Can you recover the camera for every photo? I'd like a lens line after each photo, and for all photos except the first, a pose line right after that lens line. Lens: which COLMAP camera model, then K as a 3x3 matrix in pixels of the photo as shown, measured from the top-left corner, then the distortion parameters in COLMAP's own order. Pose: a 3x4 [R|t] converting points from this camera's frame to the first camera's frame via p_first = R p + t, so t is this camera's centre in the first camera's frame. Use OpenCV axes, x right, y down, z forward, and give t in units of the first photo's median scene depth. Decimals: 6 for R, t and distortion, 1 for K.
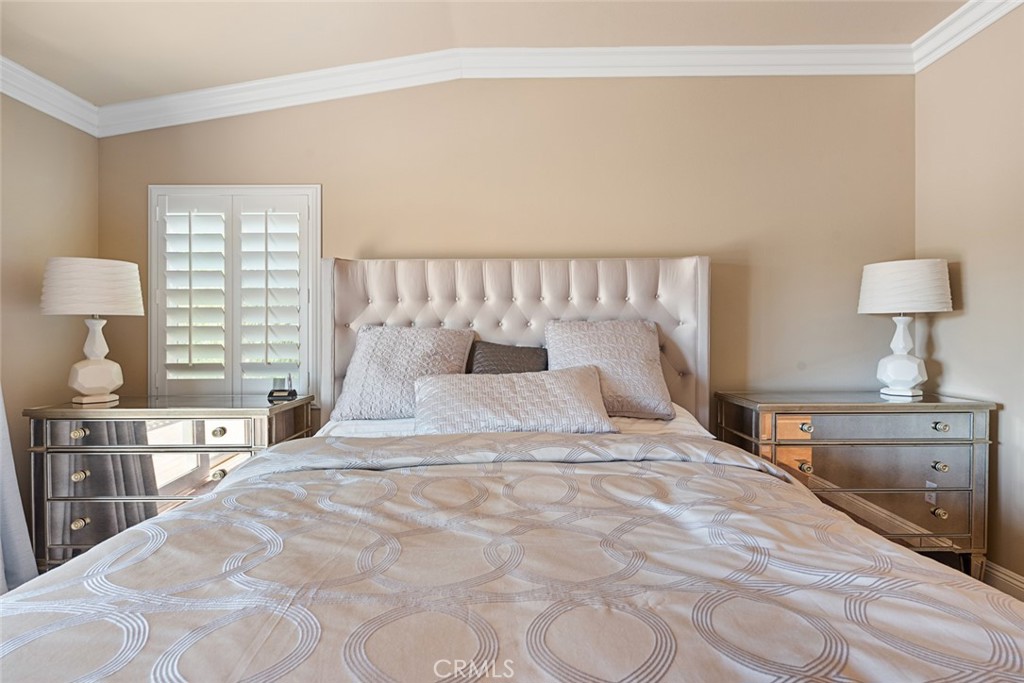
lens RADIAL K [[497.6, 0, 513.8], [0, 497.6, 338.3], [0, 0, 1]] dist [0.000372, -0.001514]
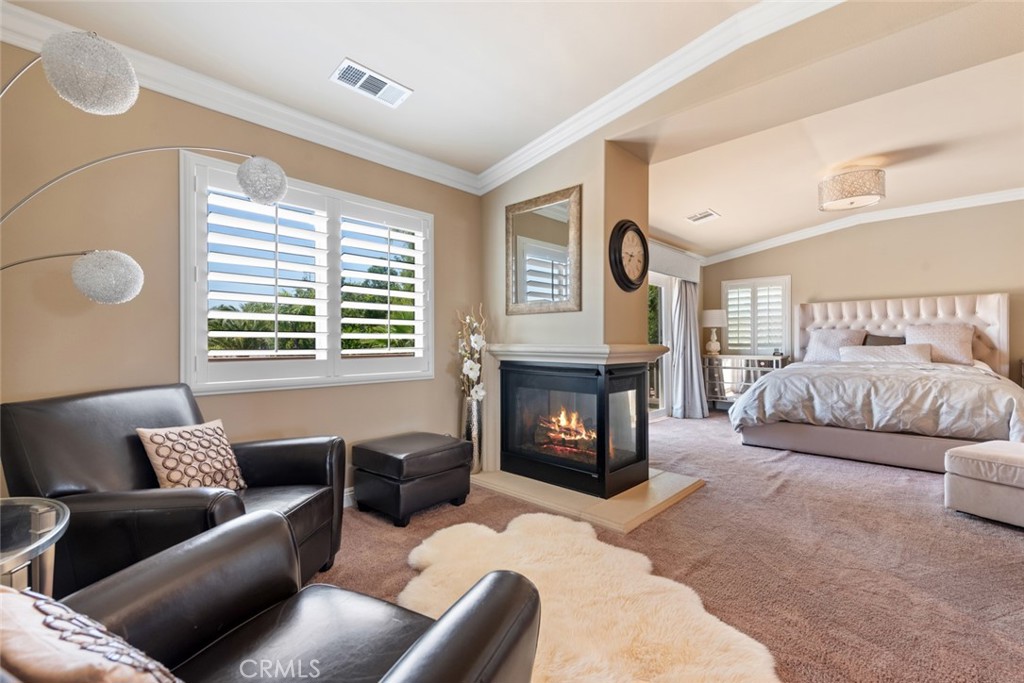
lens RADIAL K [[445.8, 0, 516.7], [0, 445.8, 336.8], [0, 0, 1]] dist [0.005834, -0.000071]
pose [[0.734371, -0.005345, -0.678727, 0.151030], [-0.003276, 0.999929, -0.011419, 0.048004], [0.678740, 0.010610, 0.734302, -1.788089]]
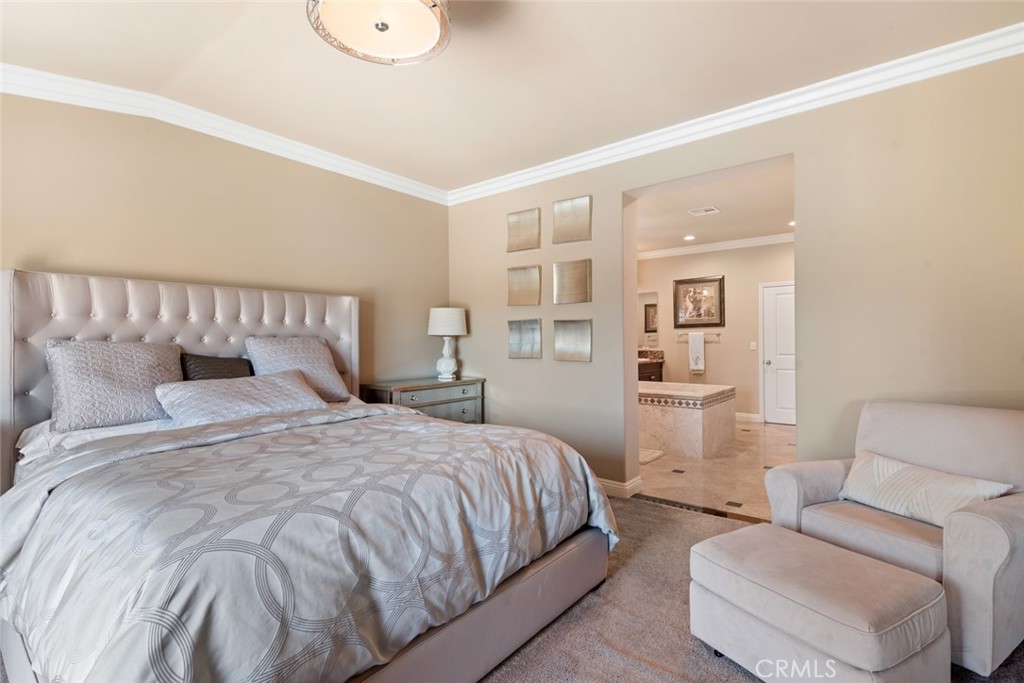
lens RADIAL K [[475.0, 0, 515.0], [0, 475.0, 339.9], [0, 0, 1]] dist [0.004325, -0.000339]
pose [[0.614441, 0.005507, 0.788944, -0.485758], [0.006146, 0.999912, -0.011766, -0.008711], [-0.788939, 0.012078, 0.614353, -0.314426]]
